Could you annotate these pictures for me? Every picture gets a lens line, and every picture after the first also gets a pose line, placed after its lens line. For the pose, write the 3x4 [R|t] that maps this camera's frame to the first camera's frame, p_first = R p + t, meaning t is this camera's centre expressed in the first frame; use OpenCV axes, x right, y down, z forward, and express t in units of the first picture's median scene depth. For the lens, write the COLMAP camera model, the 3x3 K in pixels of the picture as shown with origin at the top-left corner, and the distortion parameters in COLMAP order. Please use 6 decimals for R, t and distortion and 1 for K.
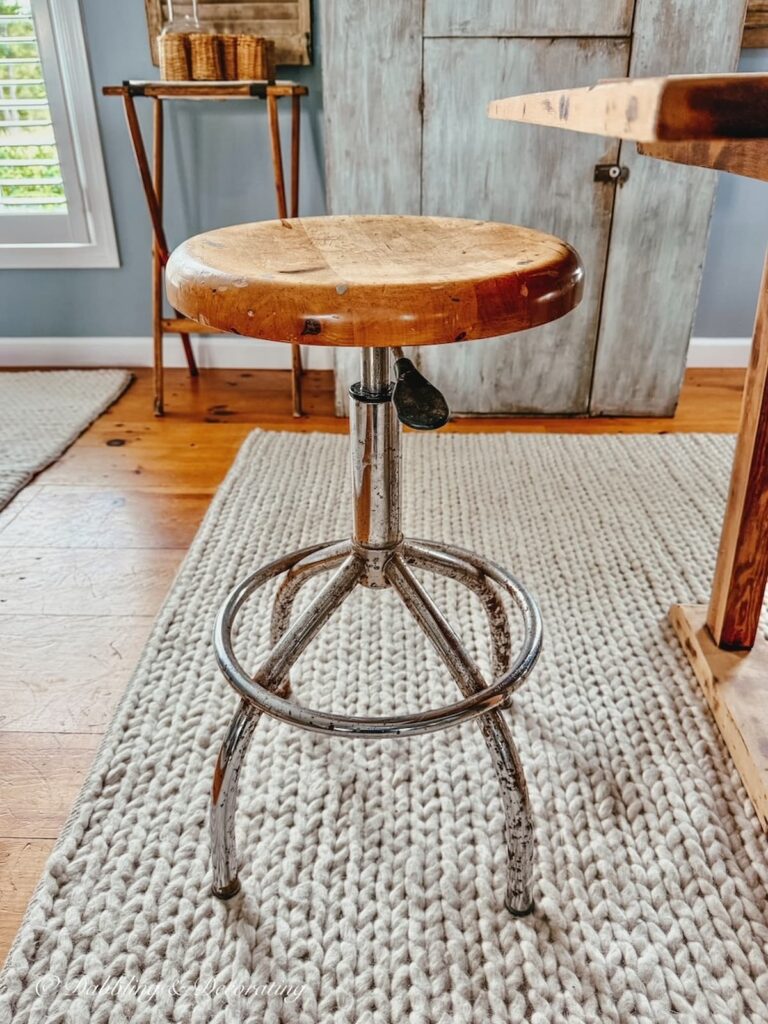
lens RADIAL K [[789.8, 0, 376.7], [0, 789.8, 511.9], [0, 0, 1]] dist [0.042730, -0.083194]
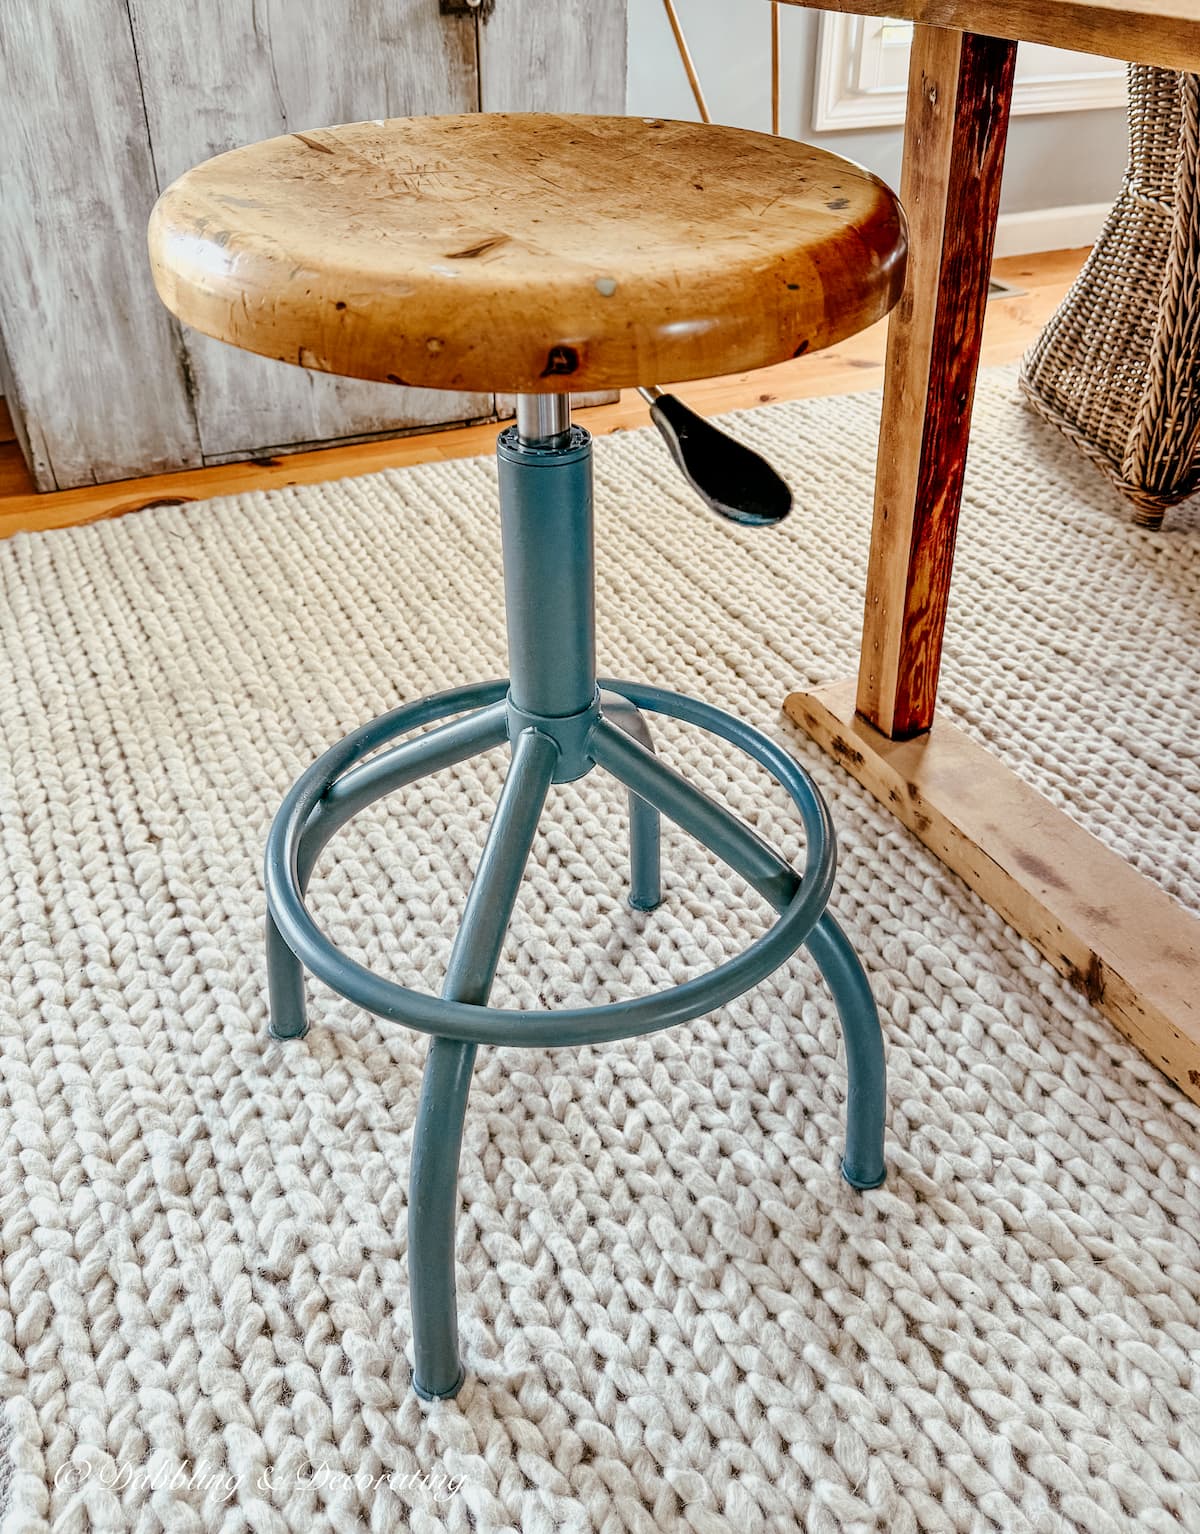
lens RADIAL K [[1313.2, 0, 651.1], [0, 1313.2, 691.1], [0, 0, 1]] dist [0.050653, -0.088736]
pose [[0.863791, -0.248139, 0.438511, -0.266657], [0.207171, 0.968262, 0.139815, -0.080511], [-0.459287, -0.029924, 0.887784, 0.114640]]
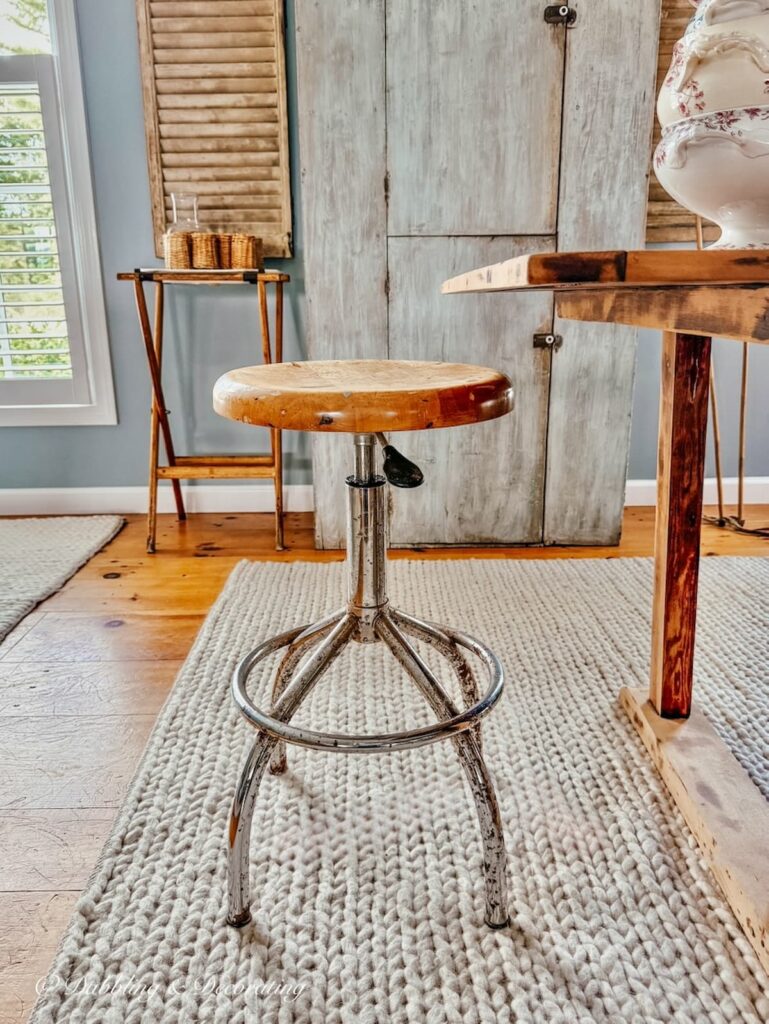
lens RADIAL K [[801.9, 0, 378.8], [0, 801.9, 506.7], [0, 0, 1]] dist [0.031697, -0.056960]
pose [[0.998869, -0.014427, 0.045312, -0.029798], [0.023752, 0.976855, -0.212578, 0.130226], [-0.041197, 0.213414, 0.976093, -0.216784]]
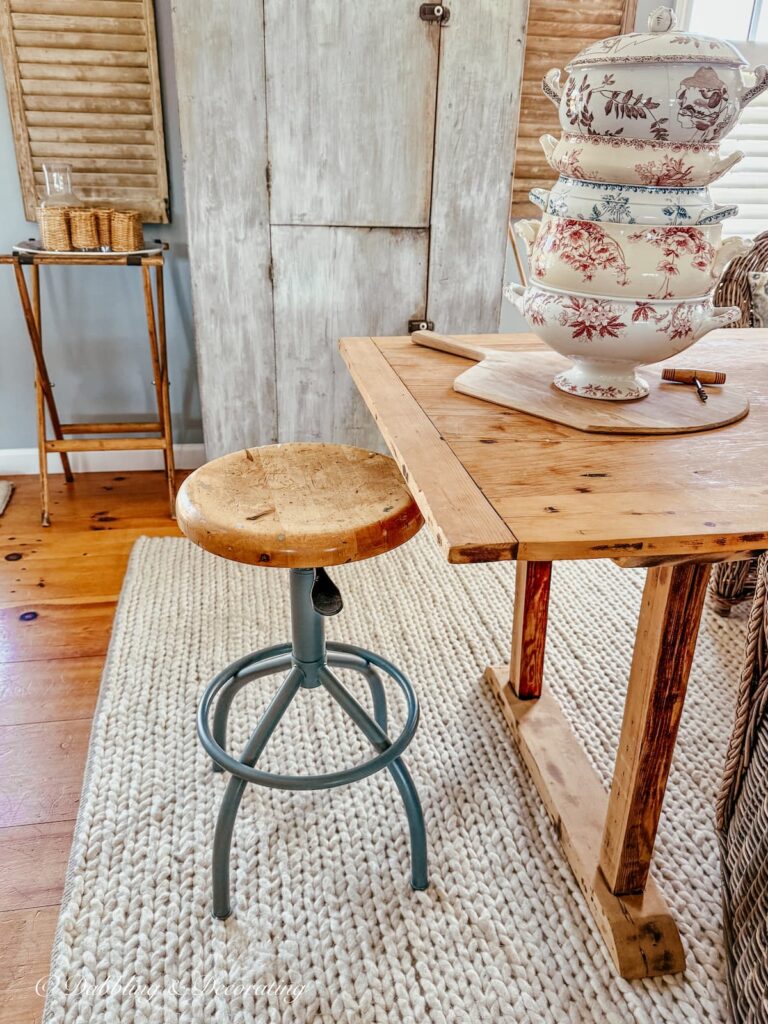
lens RADIAL K [[779.6, 0, 379.9], [0, 779.6, 508.4], [0, 0, 1]] dist [0.029015, -0.050319]
pose [[0.975689, -0.058126, 0.211312, -0.109921], [0.069381, 0.996518, -0.046241, -0.145275], [-0.207889, 0.059778, 0.976324, -0.407117]]
